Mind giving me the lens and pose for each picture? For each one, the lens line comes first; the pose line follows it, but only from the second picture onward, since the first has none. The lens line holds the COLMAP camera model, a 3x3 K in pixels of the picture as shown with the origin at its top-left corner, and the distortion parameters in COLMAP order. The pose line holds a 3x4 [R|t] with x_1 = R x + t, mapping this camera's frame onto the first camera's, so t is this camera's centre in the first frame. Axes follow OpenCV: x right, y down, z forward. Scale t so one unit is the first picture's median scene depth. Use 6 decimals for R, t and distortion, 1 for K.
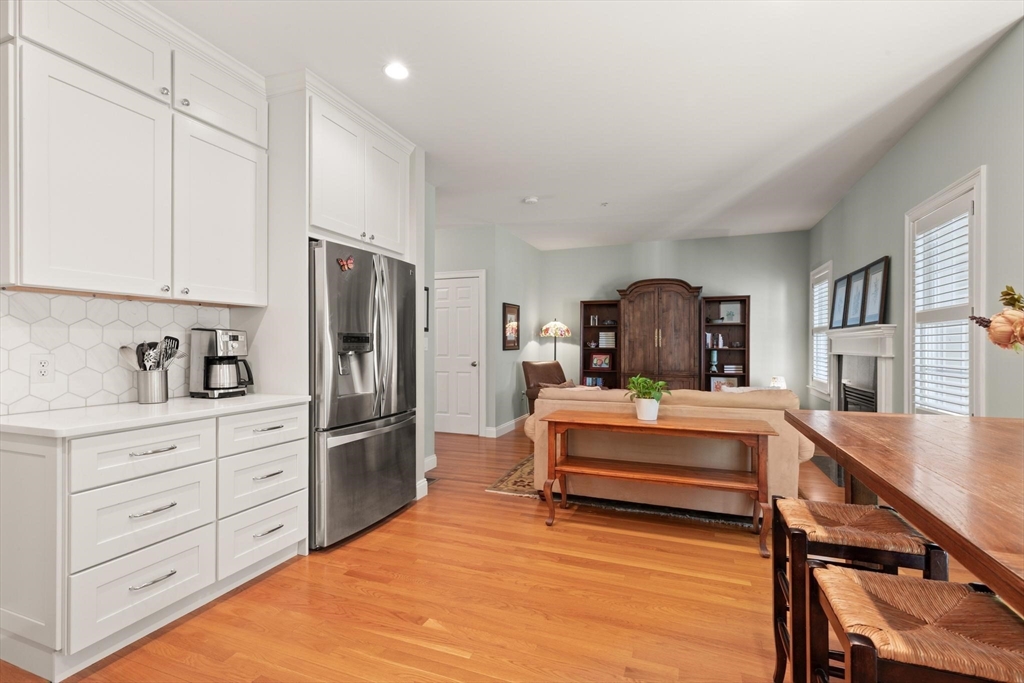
lens RADIAL K [[463.9, 0, 515.8], [0, 463.9, 344.7], [0, 0, 1]] dist [0.013830, -0.001585]
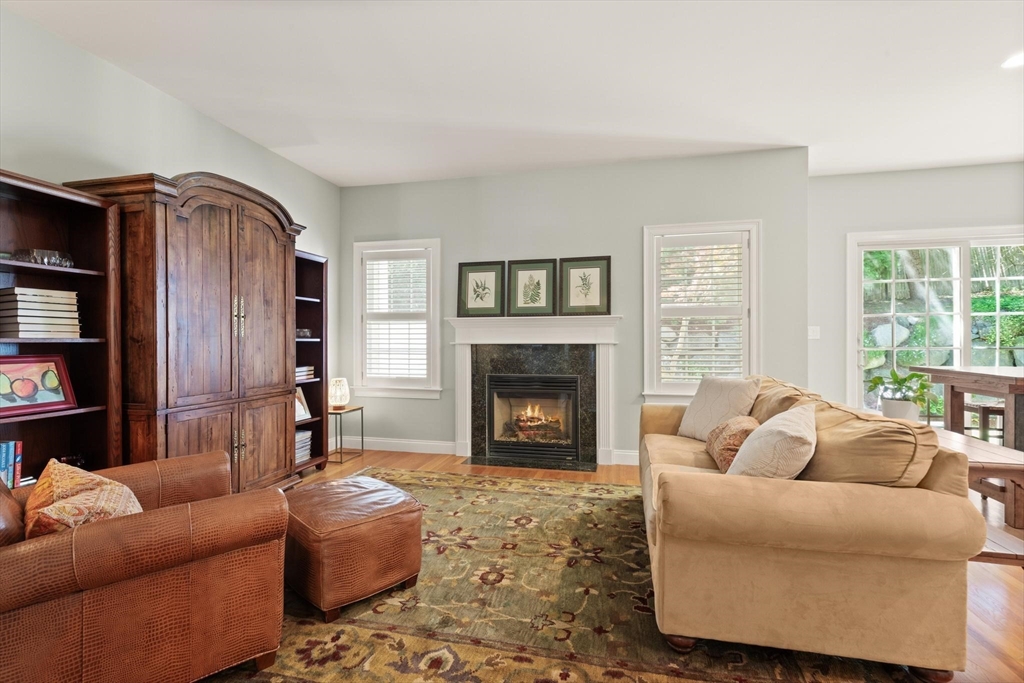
lens RADIAL K [[463.9, 0, 515.8], [0, 463.9, 338.0], [0, 0, 1]] dist [0.013830, -0.001585]
pose [[-0.137570, 0.003122, 0.990487, -0.180614], [0.002826, 0.999992, -0.002759, 0.008513], [-0.990488, 0.002420, -0.137577, 0.812882]]
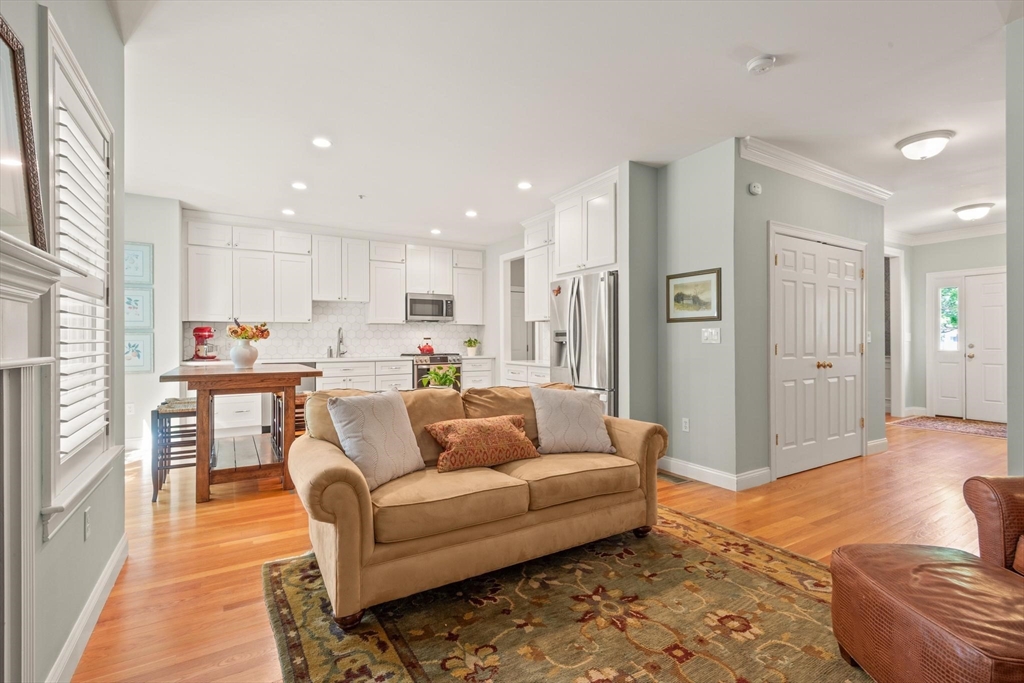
lens RADIAL K [[463.9, 0, 514.7], [0, 463.9, 341.1], [0, 0, 1]] dist [0.013830, -0.001585]
pose [[-0.611078, -0.000559, -0.791570, 0.489846], [-0.001792, 0.999998, 0.000677, 0.004697], [0.791569, 0.001832, -0.611078, 0.854413]]
